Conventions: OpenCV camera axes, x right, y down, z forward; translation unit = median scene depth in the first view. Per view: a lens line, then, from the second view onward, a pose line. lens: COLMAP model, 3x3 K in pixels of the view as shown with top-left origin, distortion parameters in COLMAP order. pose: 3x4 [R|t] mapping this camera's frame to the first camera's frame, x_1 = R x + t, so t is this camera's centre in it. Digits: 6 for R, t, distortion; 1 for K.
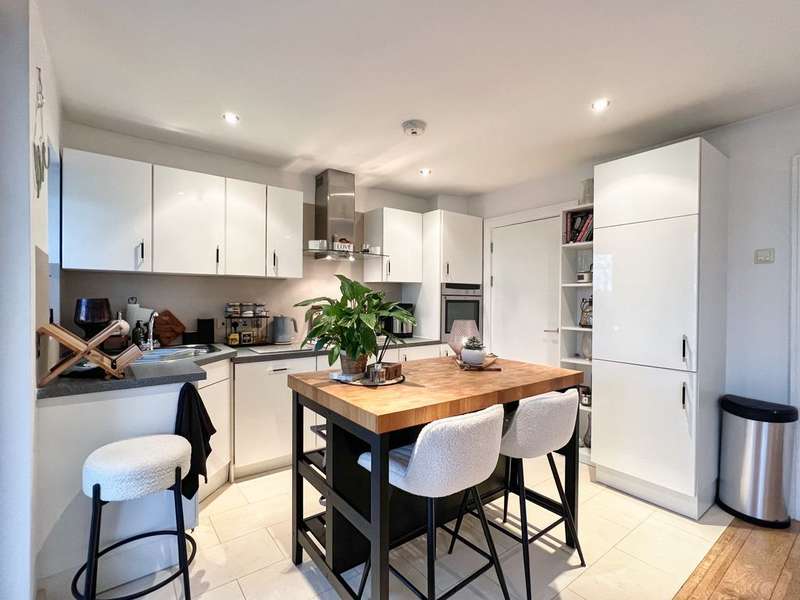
lens RADIAL K [[379.4, 0, 399.5], [0, 379.4, 301.5], [0, 0, 1]] dist [-0.006770, 0.001942]
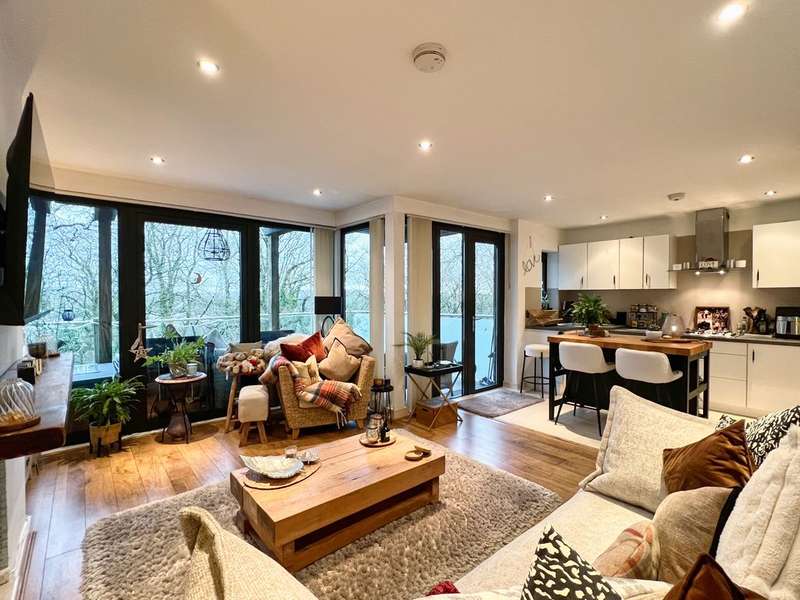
lens RADIAL K [[379.4, 0, 397.5], [0, 379.4, 300.8], [0, 0, 1]] dist [-0.006770, 0.001942]
pose [[0.047779, 0.005611, -0.998842, 1.279660], [-0.009168, 0.999945, 0.005178, -0.009937], [0.998816, 0.008910, 0.047828, -0.208329]]
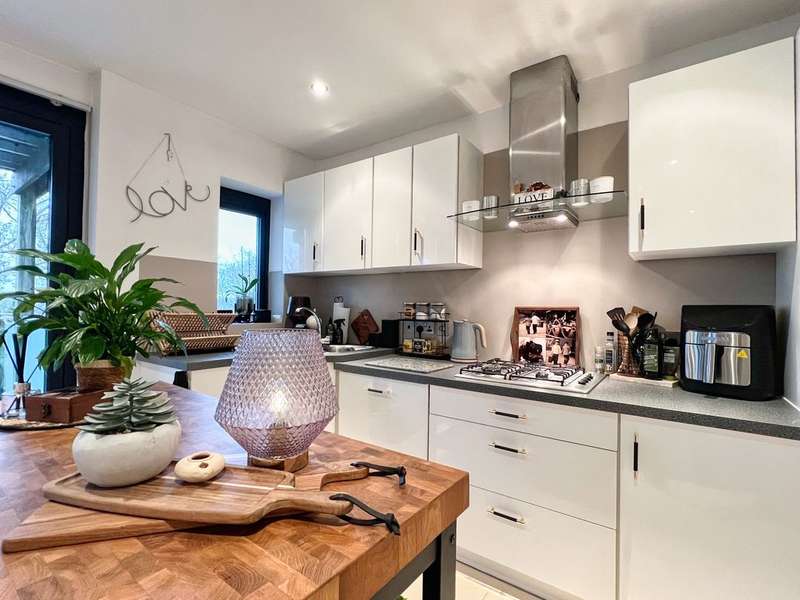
lens RADIAL K [[379.4, 0, 401.6], [0, 379.4, 302.9], [0, 0, 1]] dist [-0.006770, 0.001942]
pose [[0.291393, -0.013437, -0.956509, 0.345362], [-0.021601, 0.999554, -0.020622, 0.022304], [0.956359, 0.026671, 0.290973, 0.728588]]
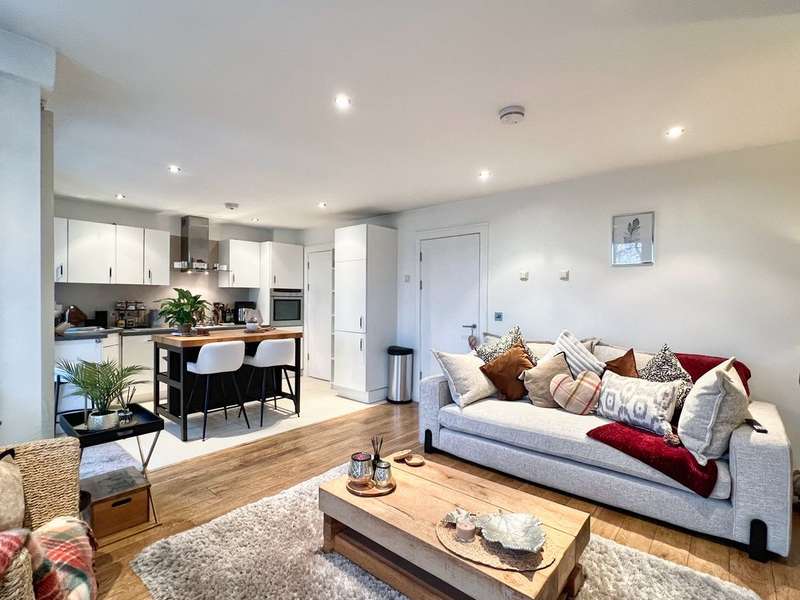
lens RADIAL K [[392.9, 0, 403.8], [0, 392.9, 301.5], [0, 0, 1]] dist [-0.004319, -0.000004]
pose [[0.976089, 0.000291, 0.217372, 0.354691], [-0.000603, 0.999999, 0.001369, 0.002999], [-0.217371, -0.001467, 0.976088, -0.844660]]
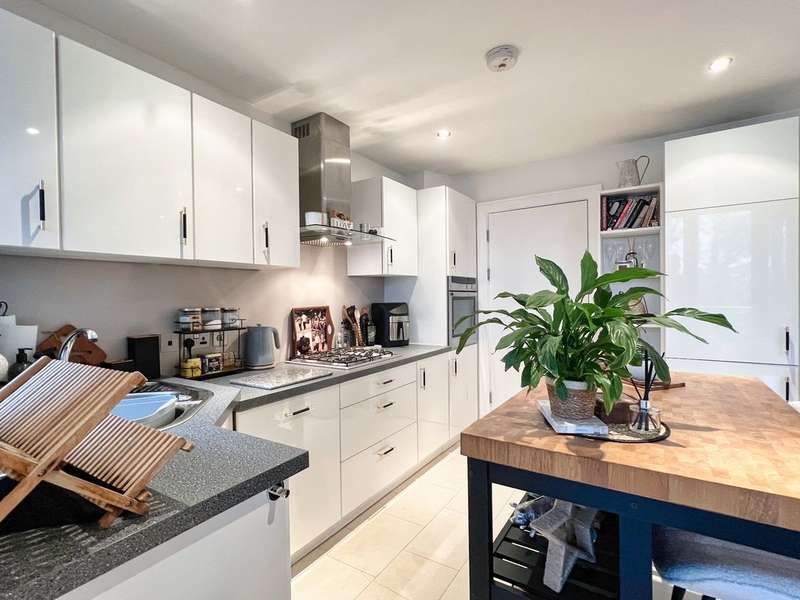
lens RADIAL K [[392.9, 0, 399.6], [0, 392.9, 301.4], [0, 0, 1]] dist [-0.004319, -0.000004]
pose [[0.939116, -0.024305, 0.342740, -0.333323], [0.023884, 0.999700, 0.005450, -0.001818], [-0.342769, 0.003068, 0.939415, 0.291945]]
